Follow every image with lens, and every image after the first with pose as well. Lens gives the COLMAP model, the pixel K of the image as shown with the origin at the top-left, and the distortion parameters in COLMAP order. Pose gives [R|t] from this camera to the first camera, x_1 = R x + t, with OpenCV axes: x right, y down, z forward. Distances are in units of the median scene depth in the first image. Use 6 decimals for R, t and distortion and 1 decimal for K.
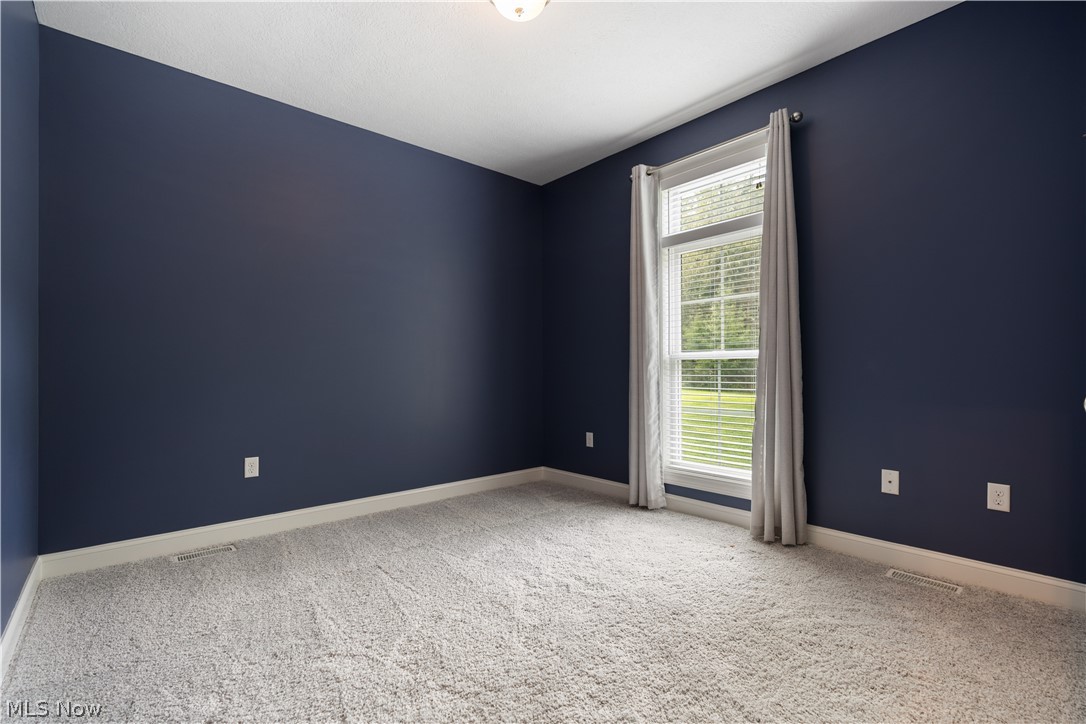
lens RADIAL K [[503.6, 0, 543.2], [0, 503.6, 372.5], [0, 0, 1]] dist [-0.061793, 0.000091]
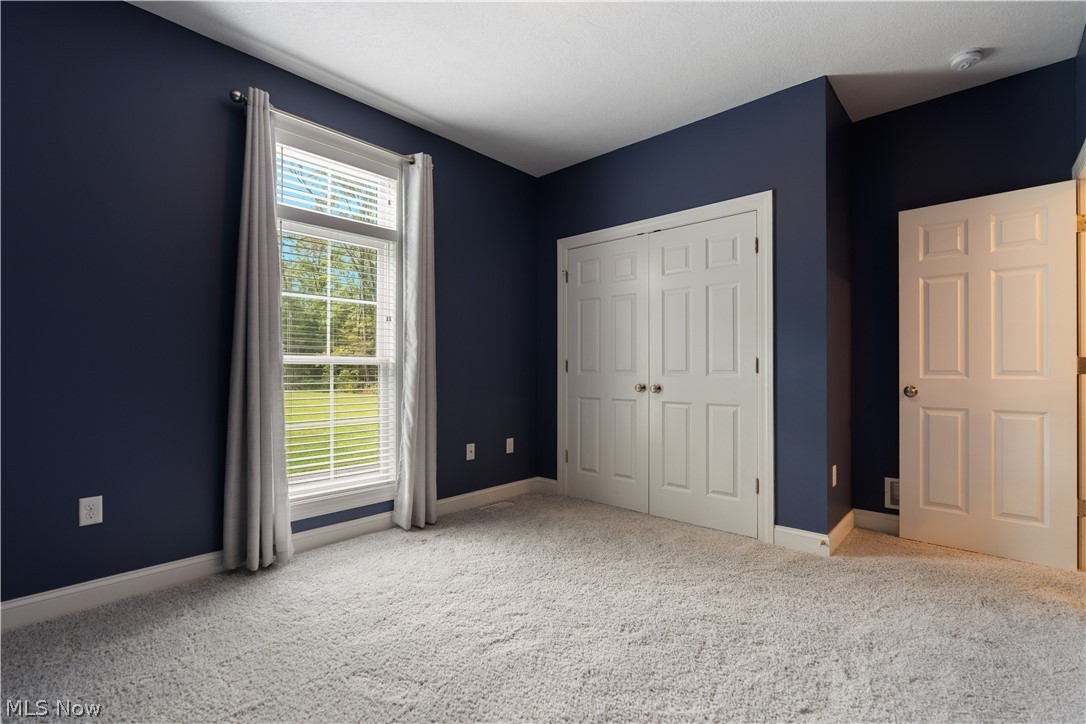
lens RADIAL K [[485.7, 0, 544.3], [0, 485.7, 365.9], [0, 0, 1]] dist [-0.002676, -0.000126]
pose [[-0.147652, 0.026754, 0.988677, -0.650789], [0.012398, 0.999606, -0.025198, 0.004031], [-0.988962, 0.008537, -0.147925, 0.831045]]
